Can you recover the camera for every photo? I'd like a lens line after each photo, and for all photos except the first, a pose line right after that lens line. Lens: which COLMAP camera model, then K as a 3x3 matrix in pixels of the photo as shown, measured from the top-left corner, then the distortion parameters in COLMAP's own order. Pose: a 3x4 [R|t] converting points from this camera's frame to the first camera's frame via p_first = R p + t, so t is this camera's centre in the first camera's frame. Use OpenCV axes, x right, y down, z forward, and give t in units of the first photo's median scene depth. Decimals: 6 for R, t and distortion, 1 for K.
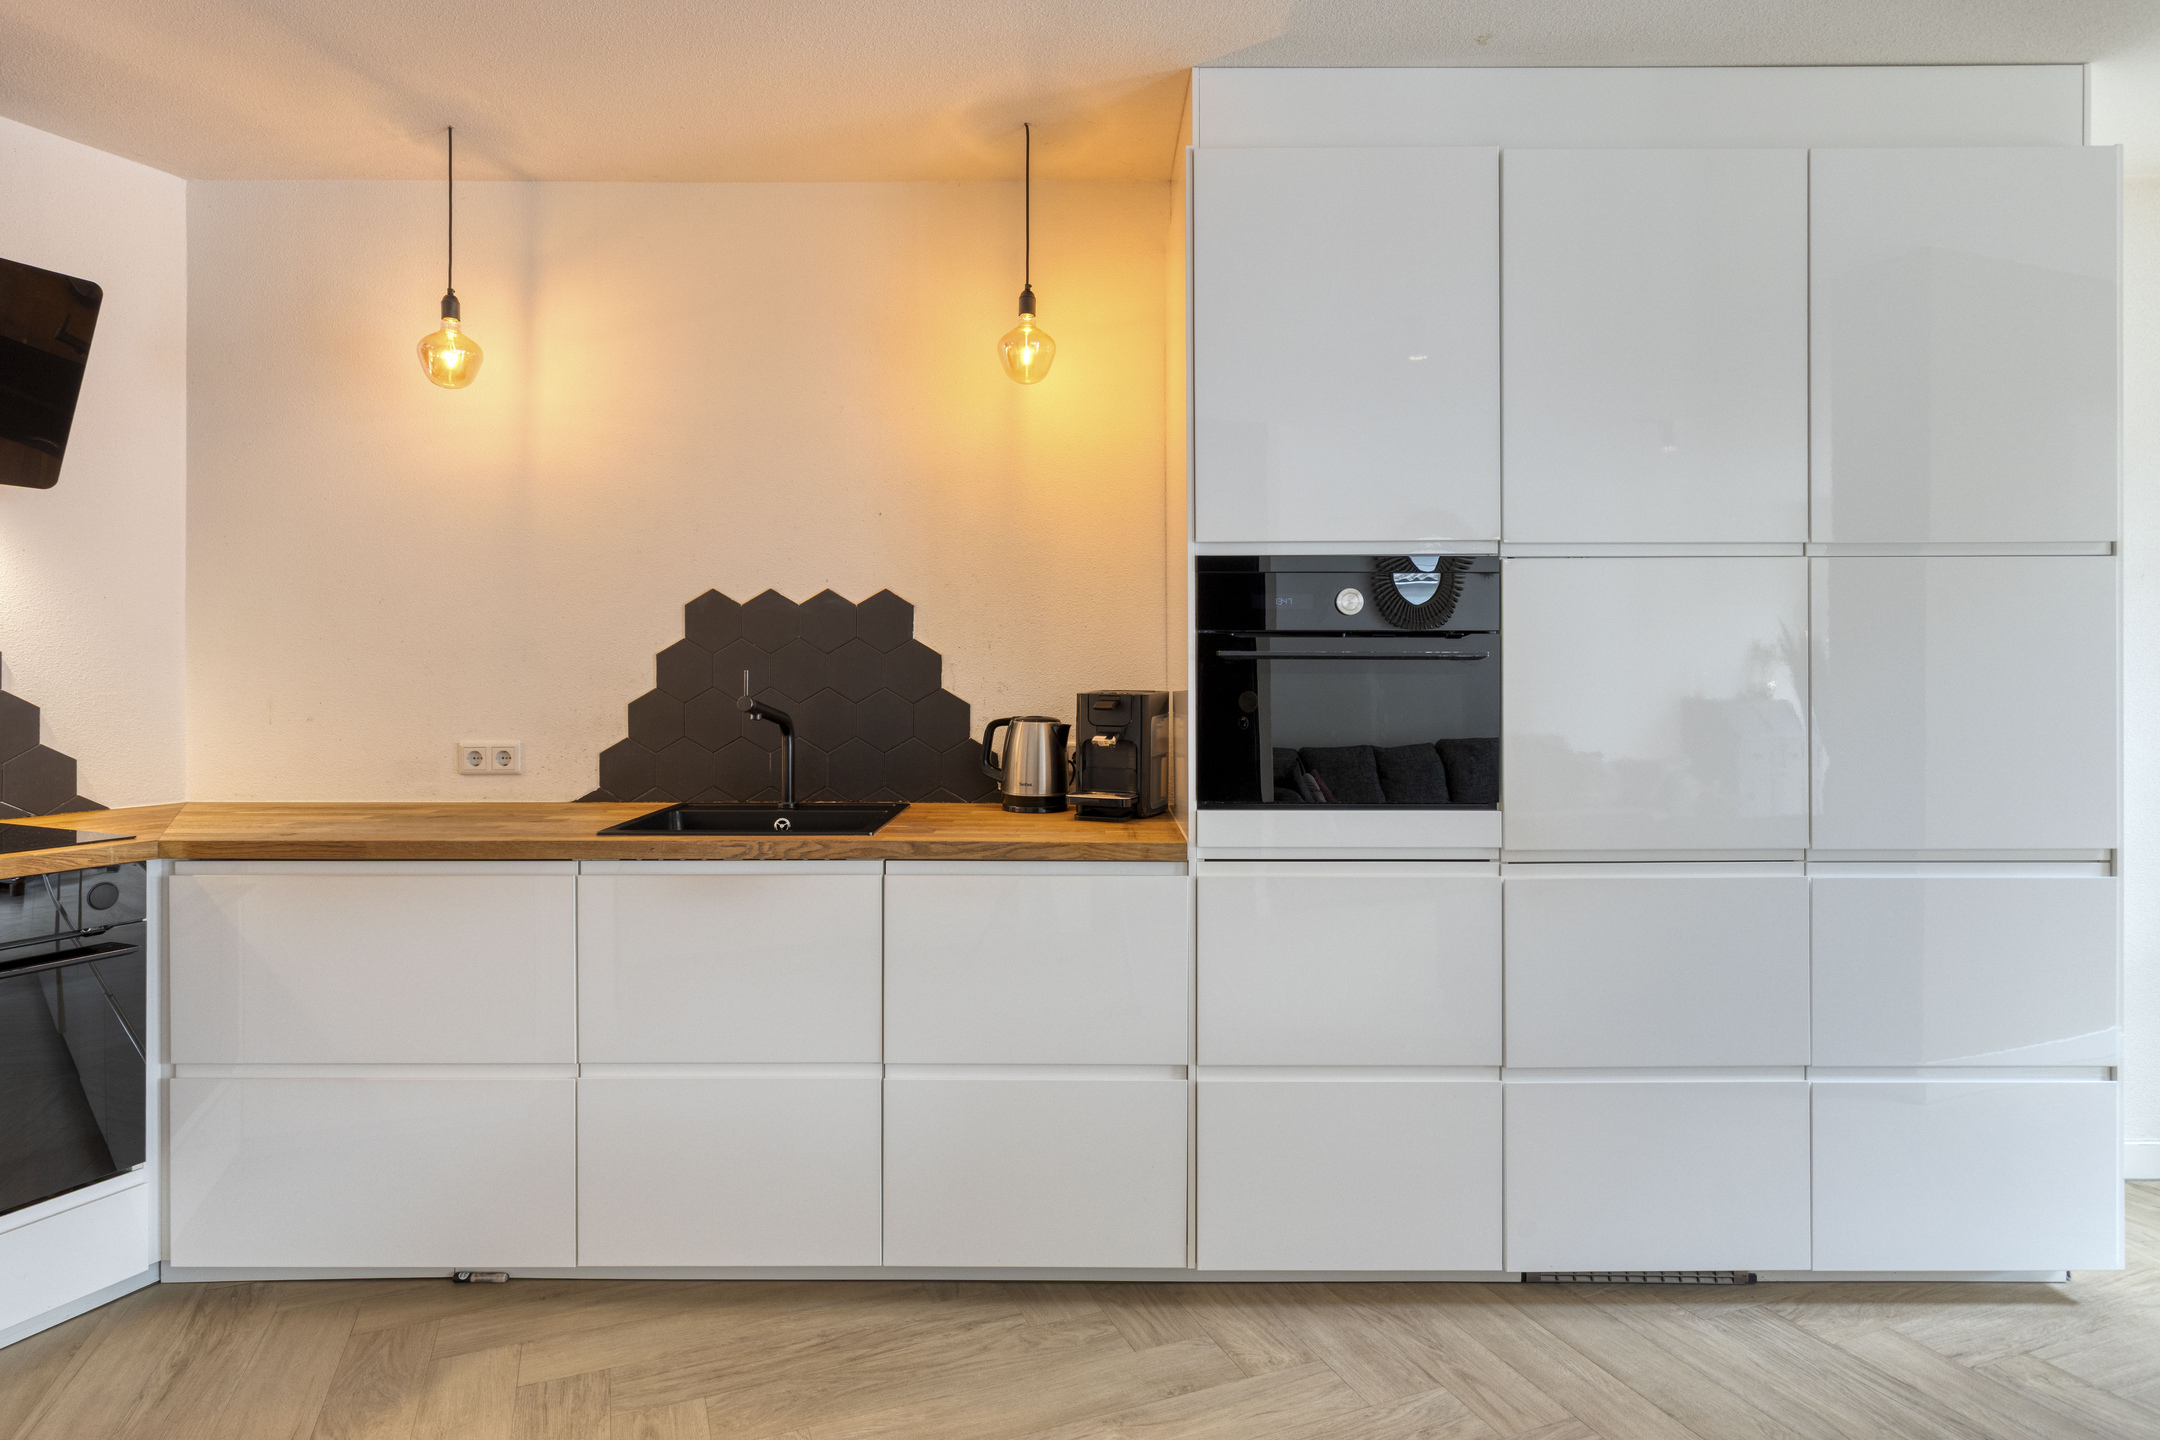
lens RADIAL K [[1172.4, 0, 1040.5], [0, 1172.4, 674.1], [0, 0, 1]] dist [-0.003038, -0.002035]
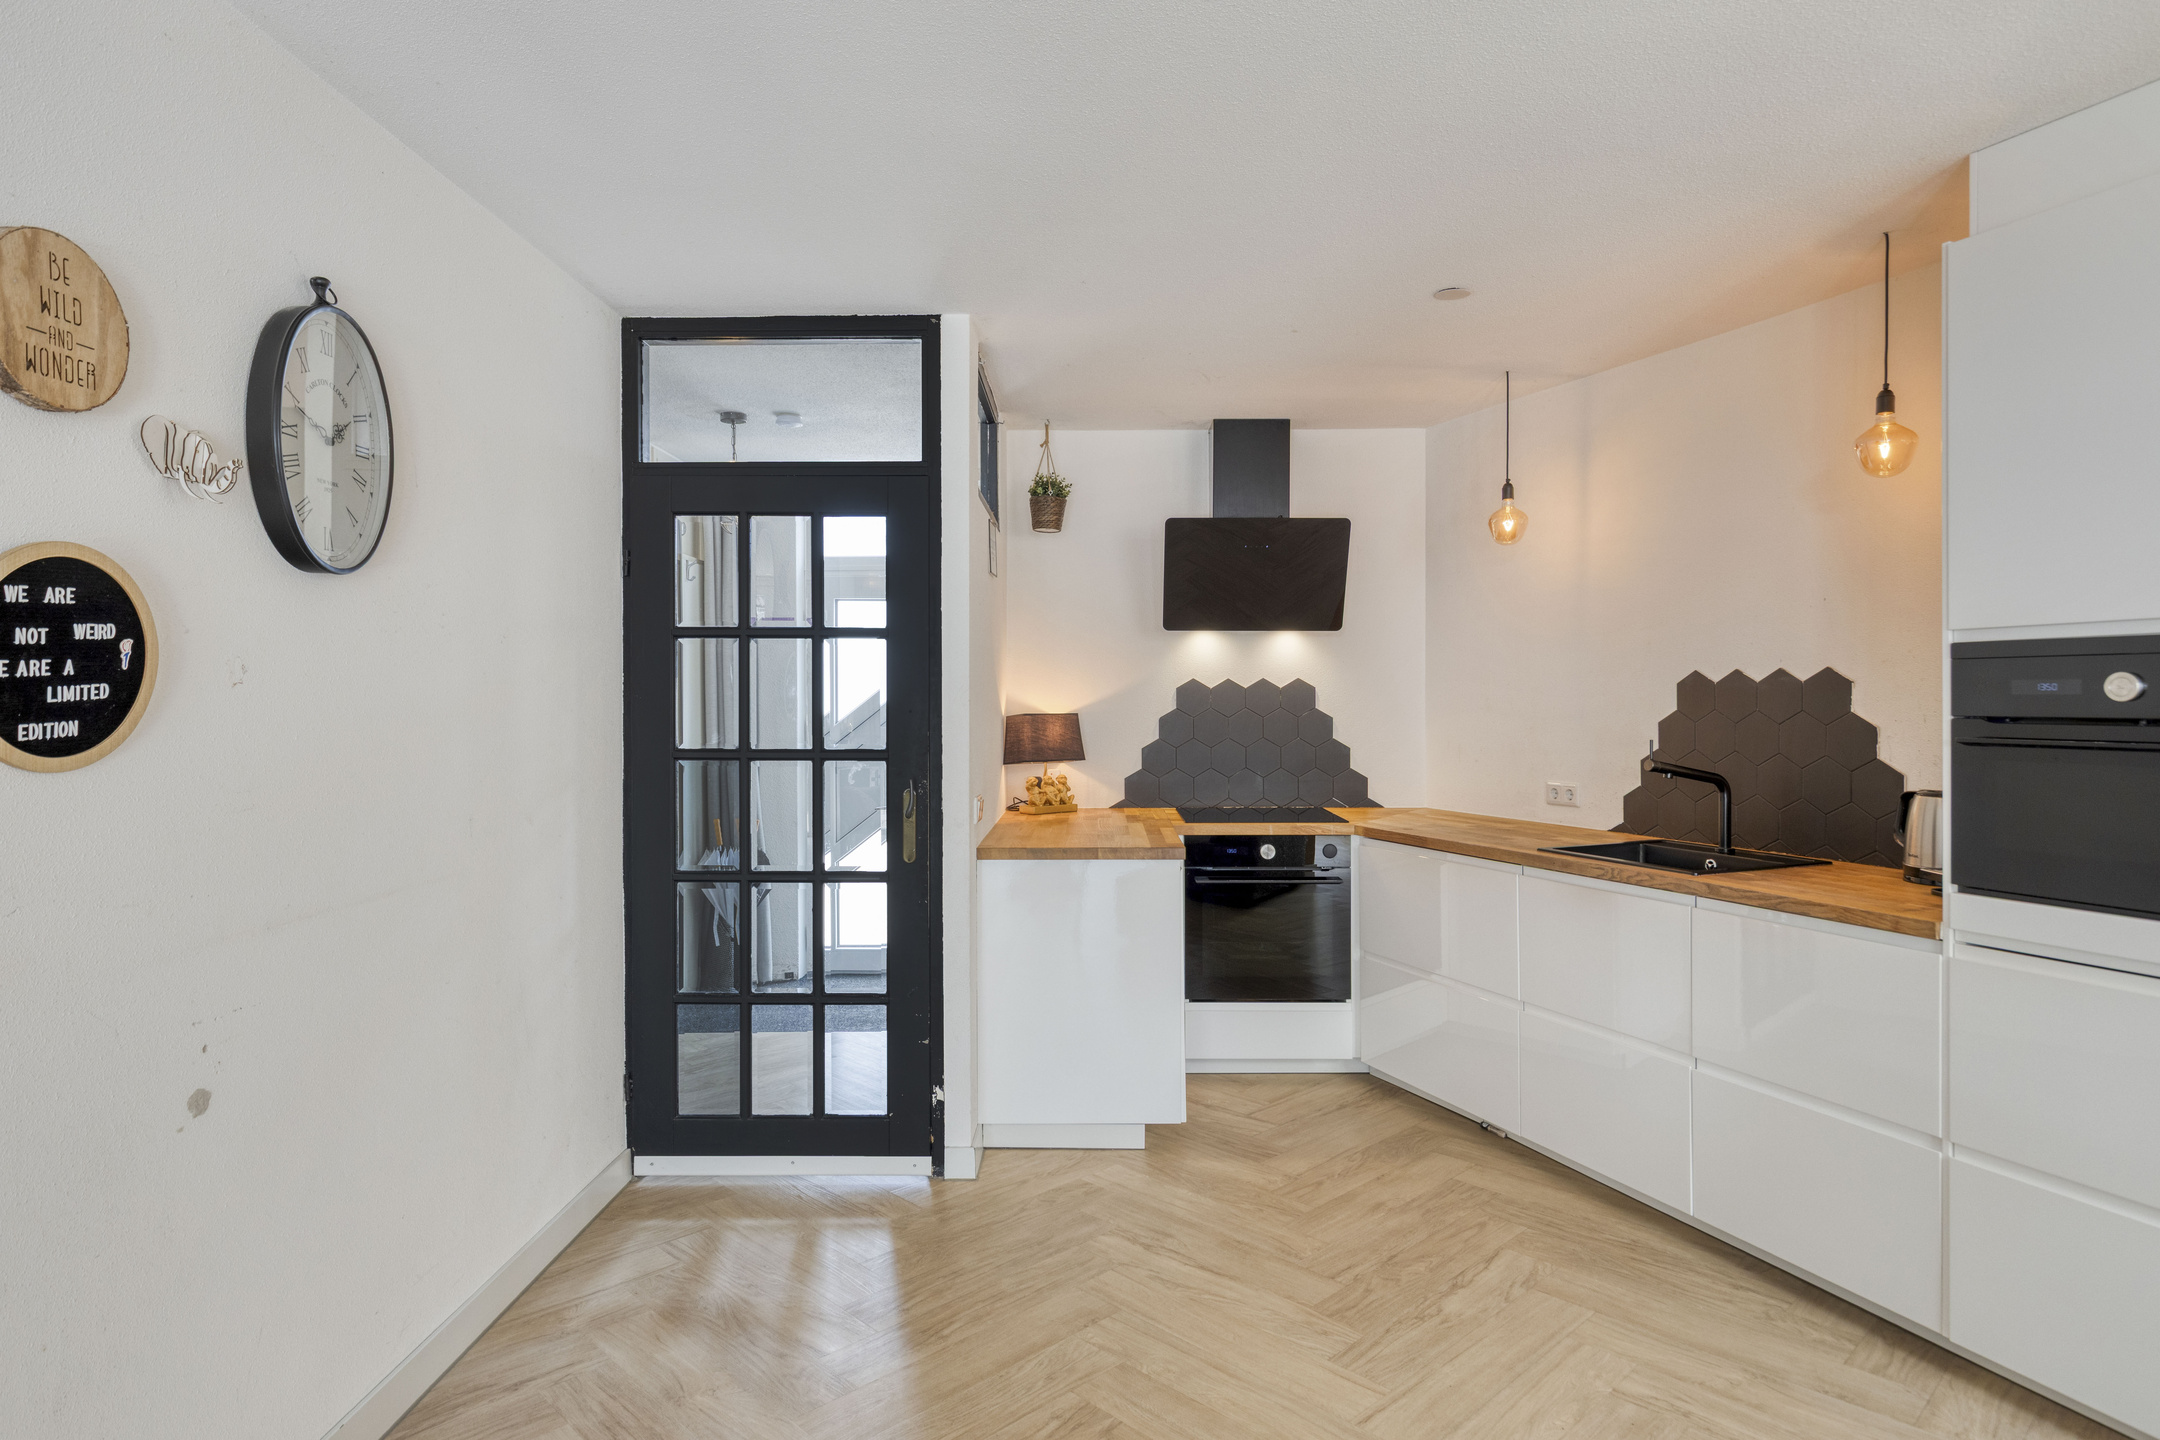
lens RADIAL K [[1172.4, 0, 1097.9], [0, 1172.4, 709.8], [0, 0, 1]] dist [-0.003038, -0.002035]
pose [[0.392627, 0.005915, -0.919679, 0.751860], [0.000069, 0.999979, 0.006460, -0.047918], [0.919698, -0.002600, 0.392618, -0.082697]]
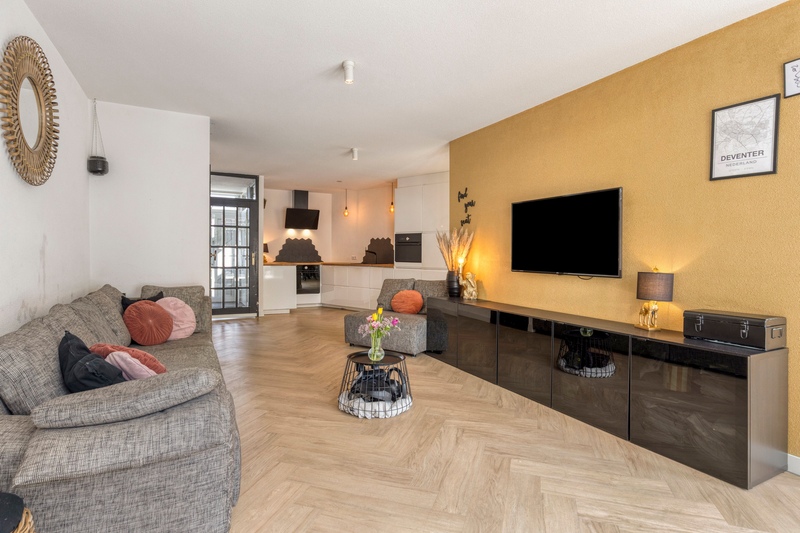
lens RADIAL K [[404.4, 0, 401.1], [0, 404.4, 260.5], [0, 0, 1]] dist [0.013870, -0.001223]
pose [[0.778366, 0.014661, -0.627640, 2.058692], [-0.009589, 0.999888, 0.011464, 0.065095], [0.627738, -0.002904, 0.778419, -1.353761]]
